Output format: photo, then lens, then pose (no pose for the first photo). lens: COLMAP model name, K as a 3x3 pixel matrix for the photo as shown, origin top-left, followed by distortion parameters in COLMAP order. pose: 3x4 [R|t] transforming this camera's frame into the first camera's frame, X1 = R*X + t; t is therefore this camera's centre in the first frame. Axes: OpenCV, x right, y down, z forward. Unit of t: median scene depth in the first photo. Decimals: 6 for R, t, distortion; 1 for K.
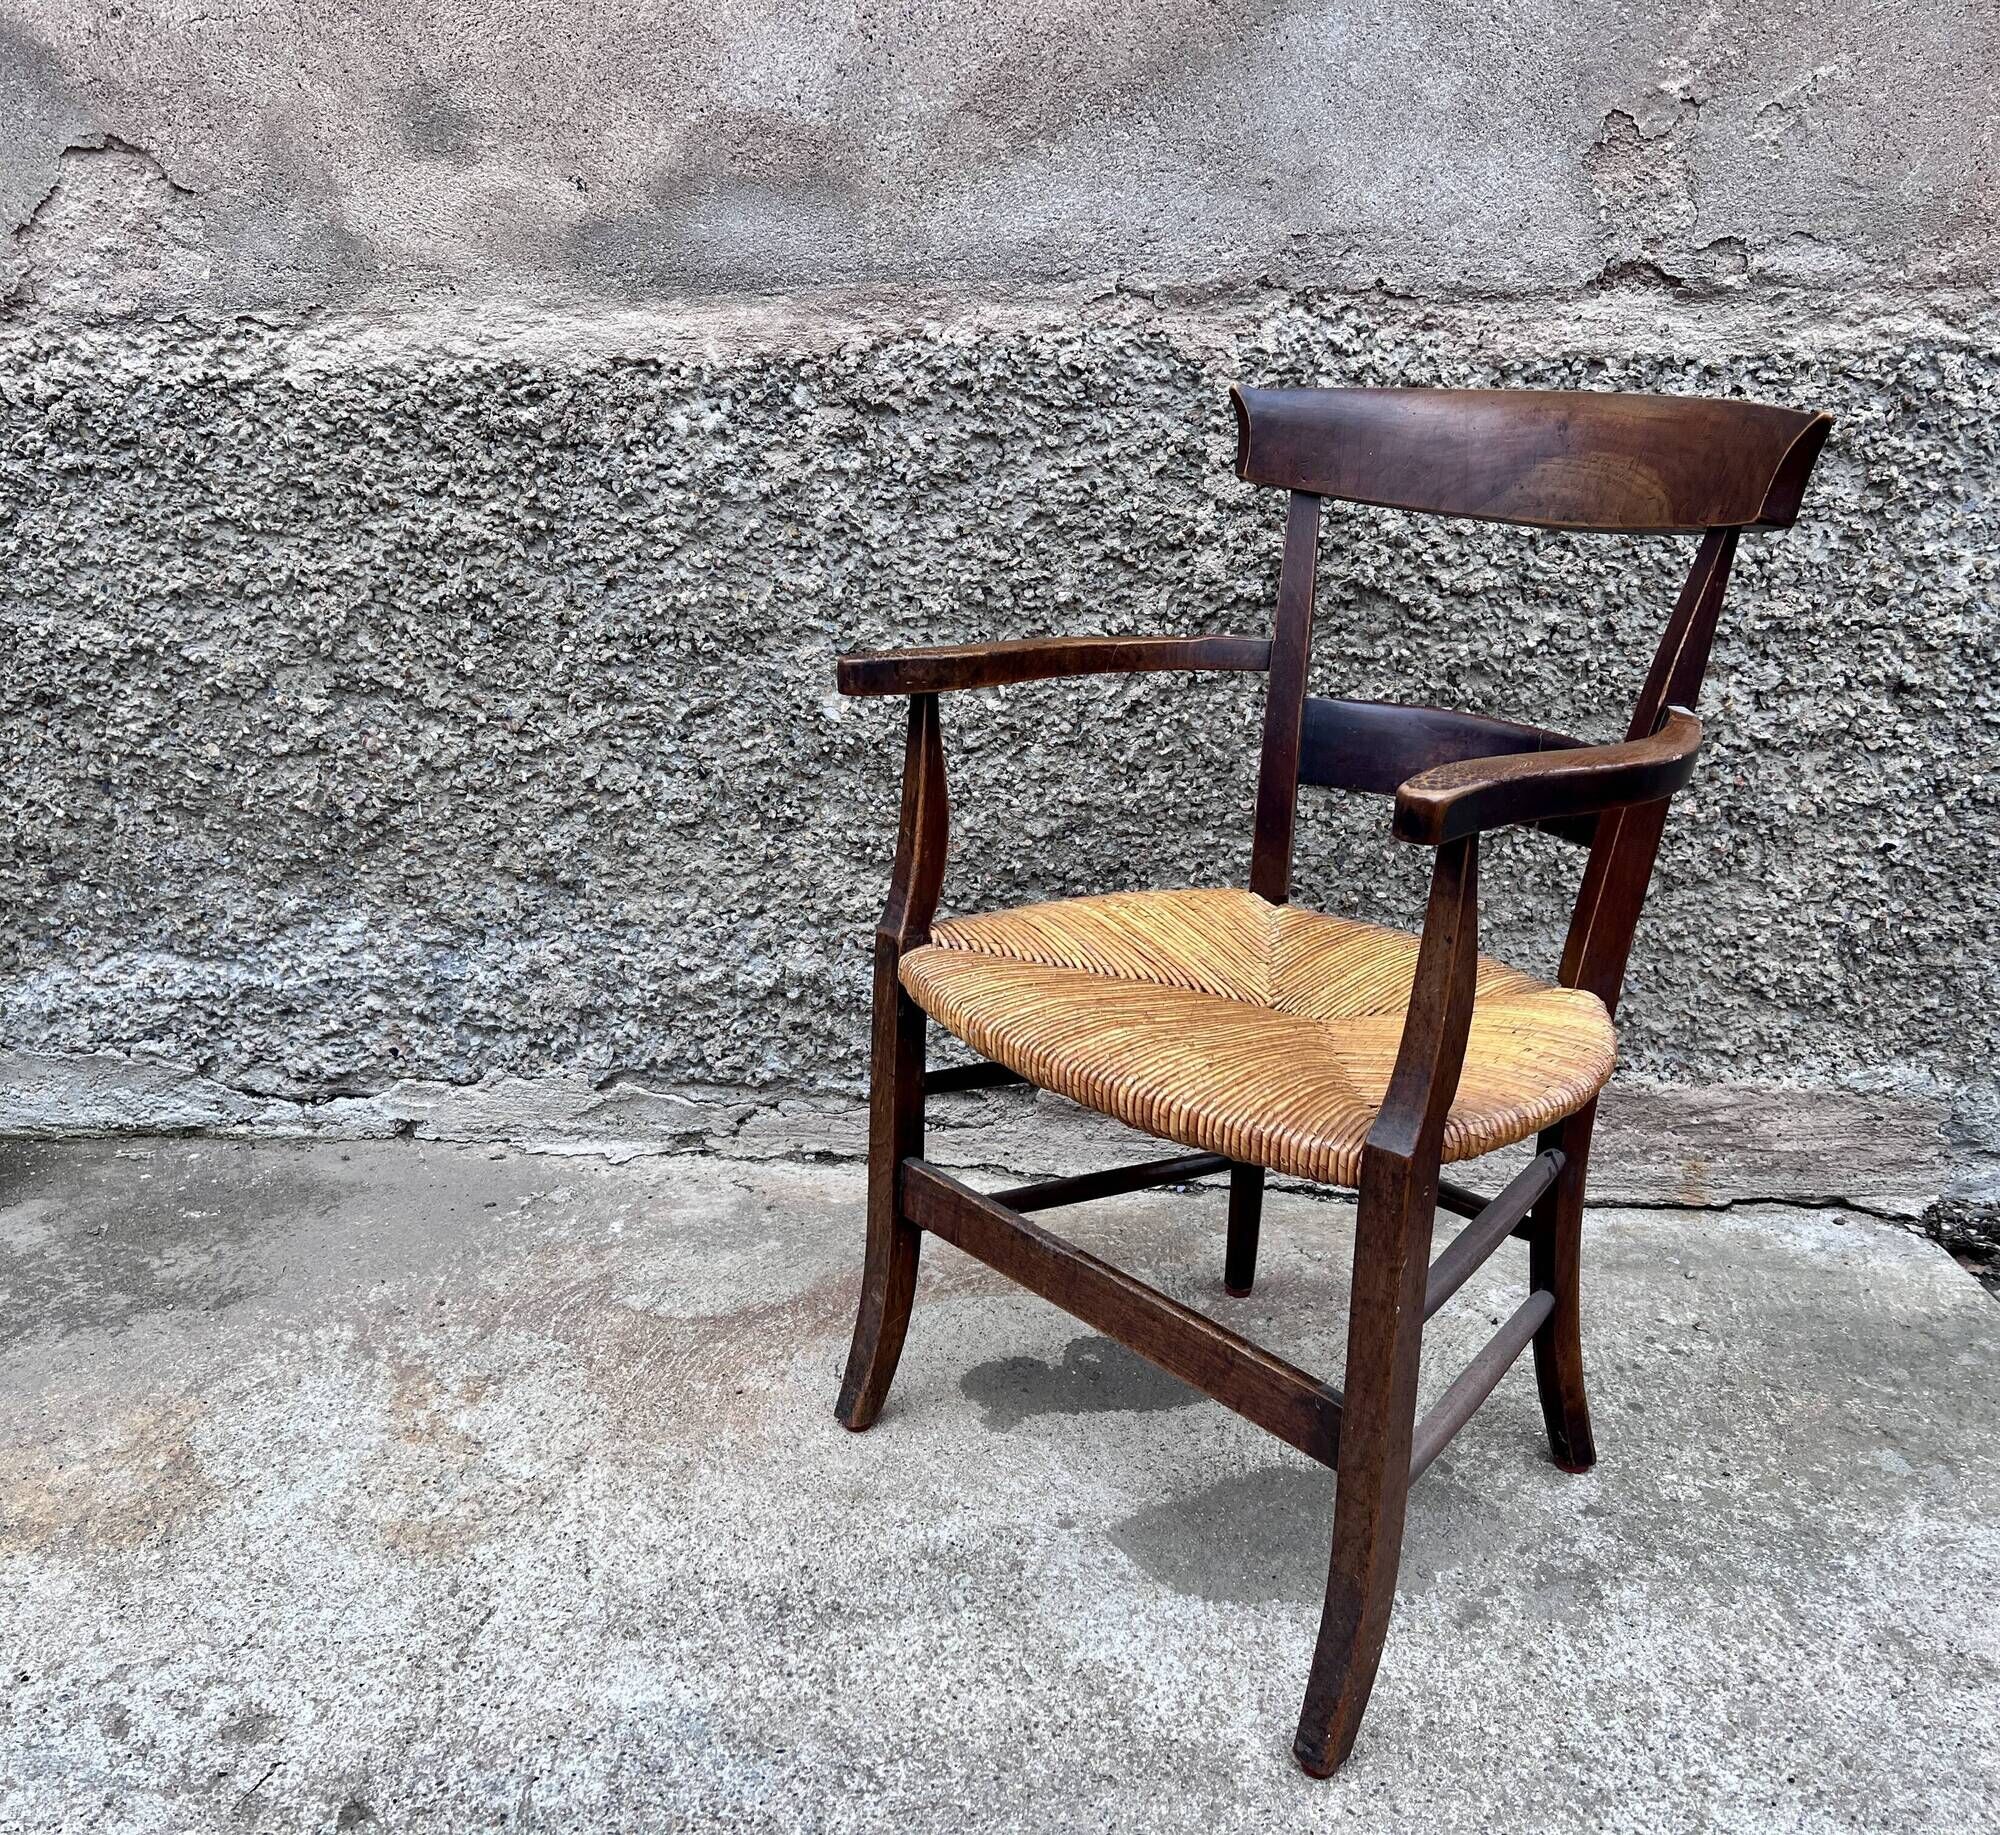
lens RADIAL K [[1839.4, 0, 941.5], [0, 1839.4, 927.4], [0, 0, 1]] dist [0.085412, -0.181254]
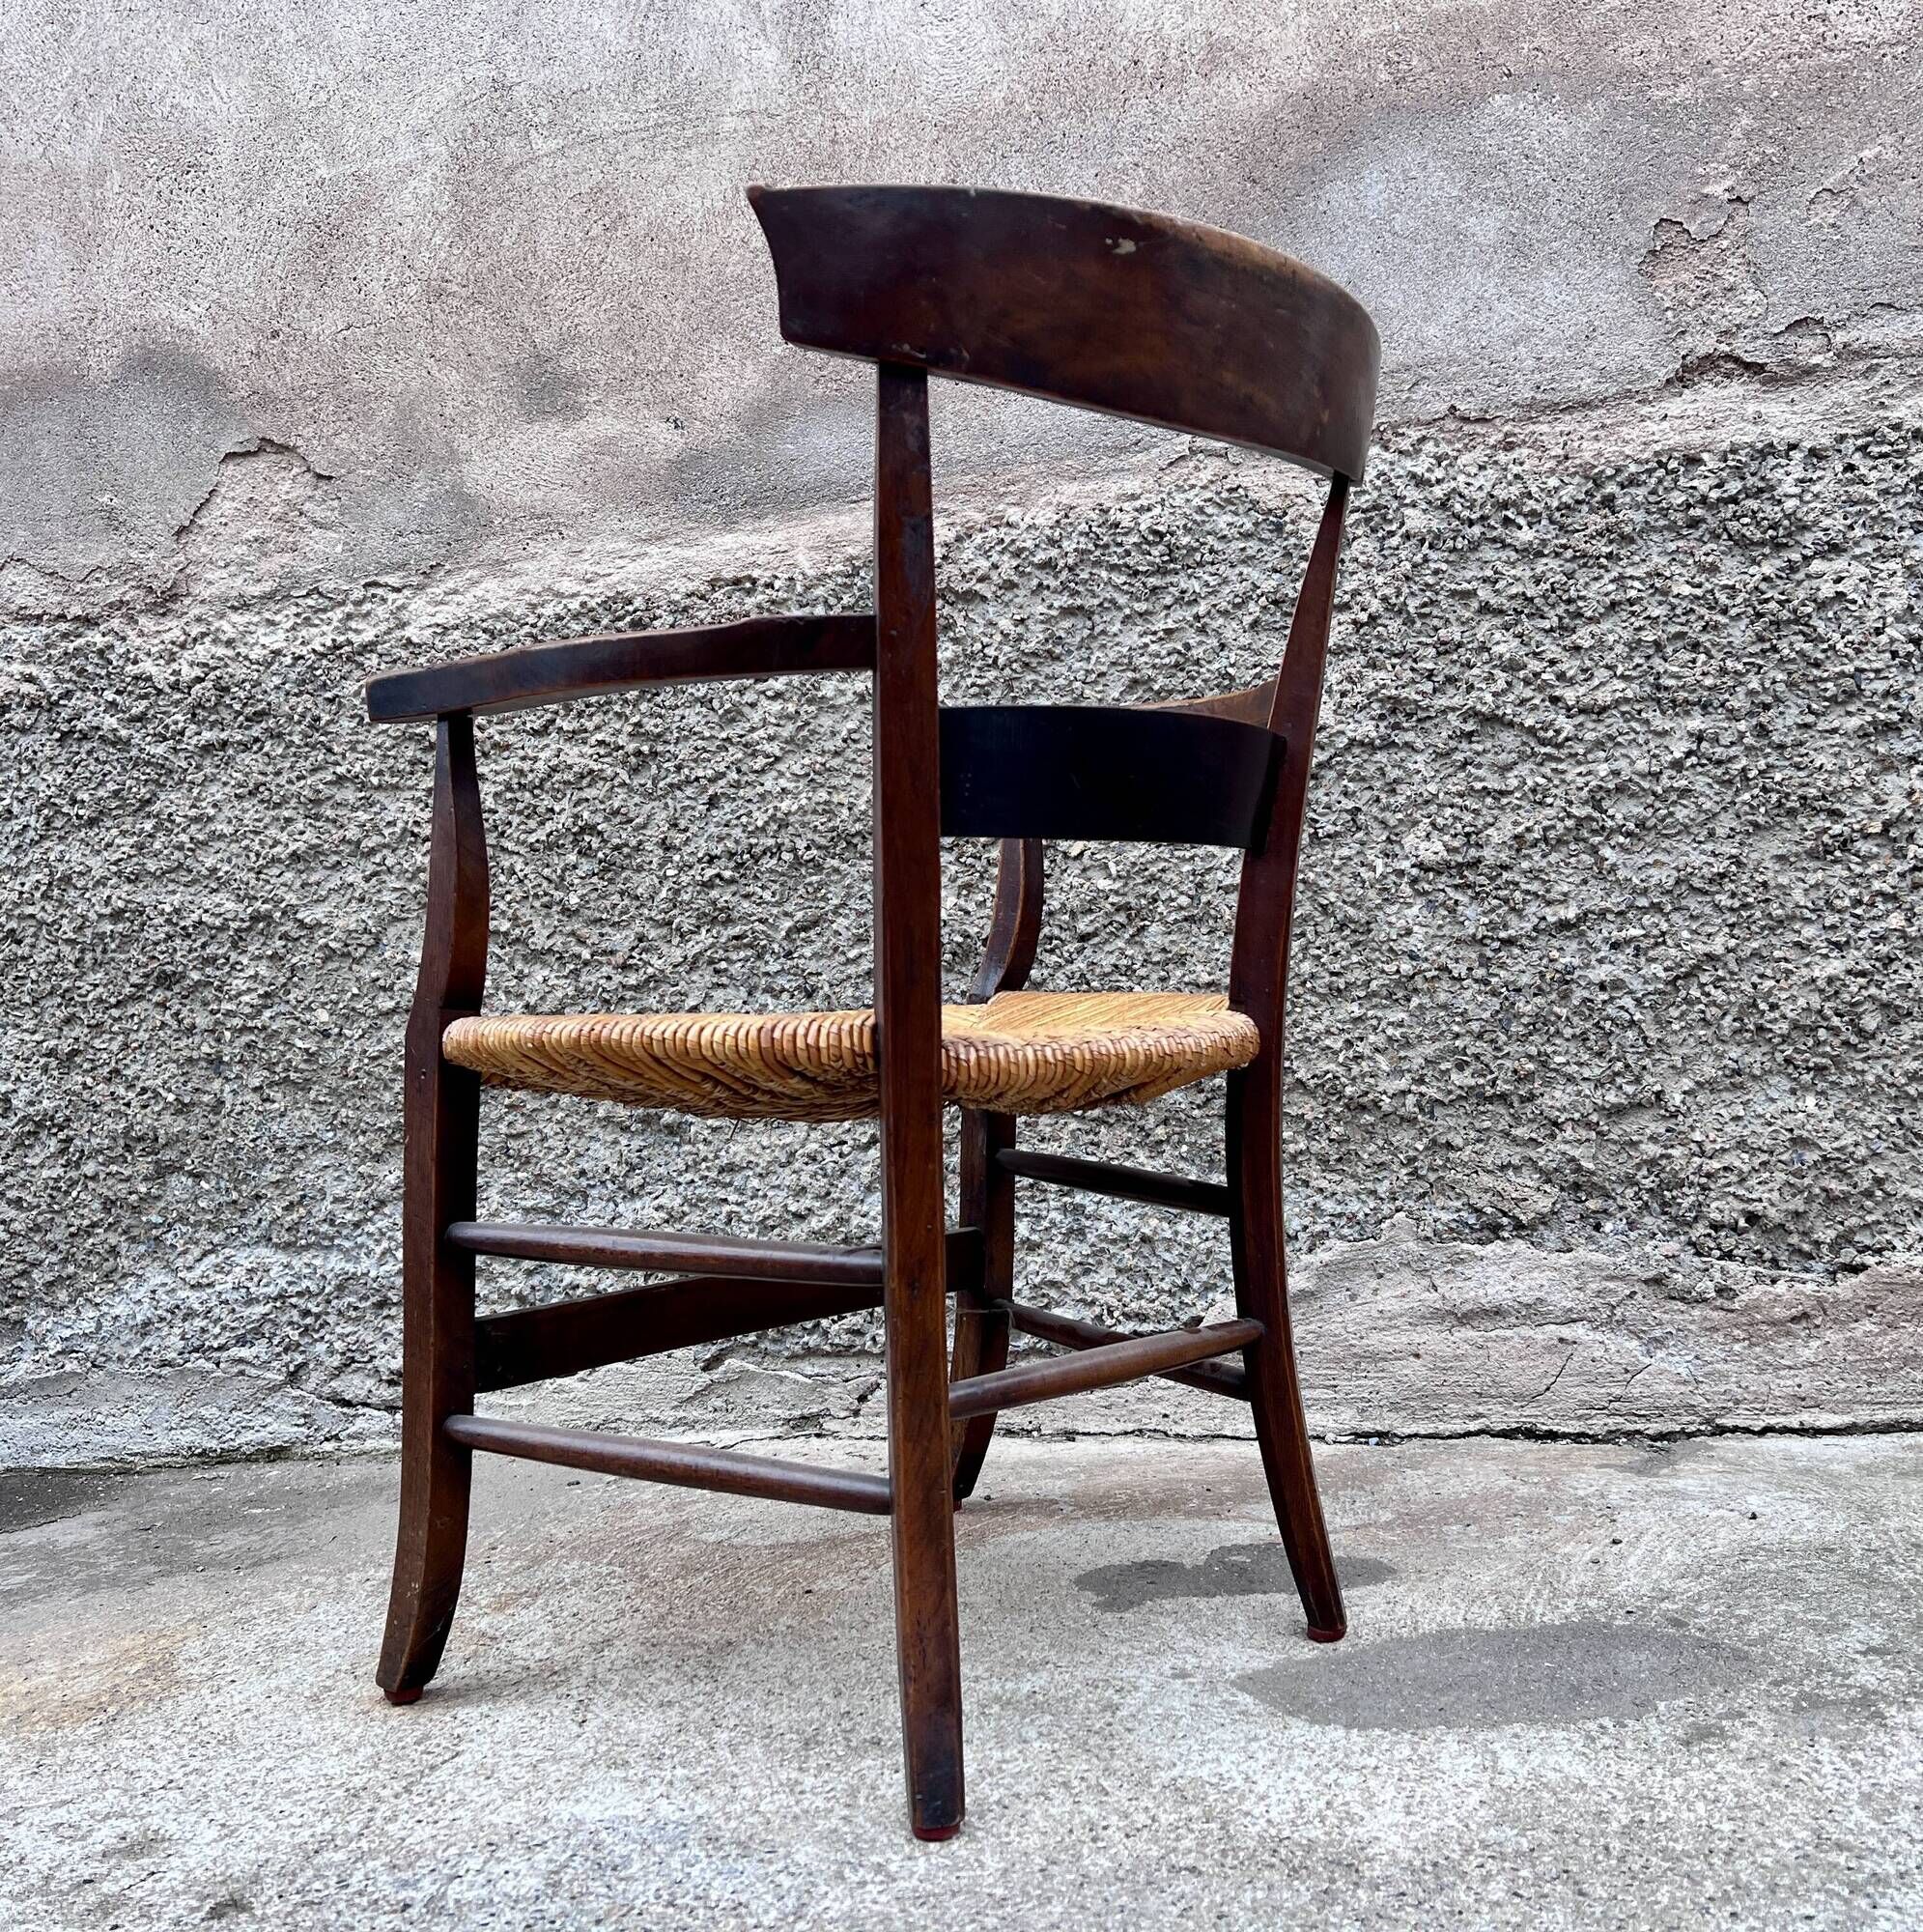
lens RADIAL K [[1923.2, 0, 997.8], [0, 1923.2, 954.5], [0, 0, 1]] dist [0.117858, -0.280208]
pose [[0.990553, -0.073503, -0.115771, 0.086026], [0.030200, 0.940418, -0.338678, 0.246820], [0.133767, 0.331982, 0.933753, 0.086825]]
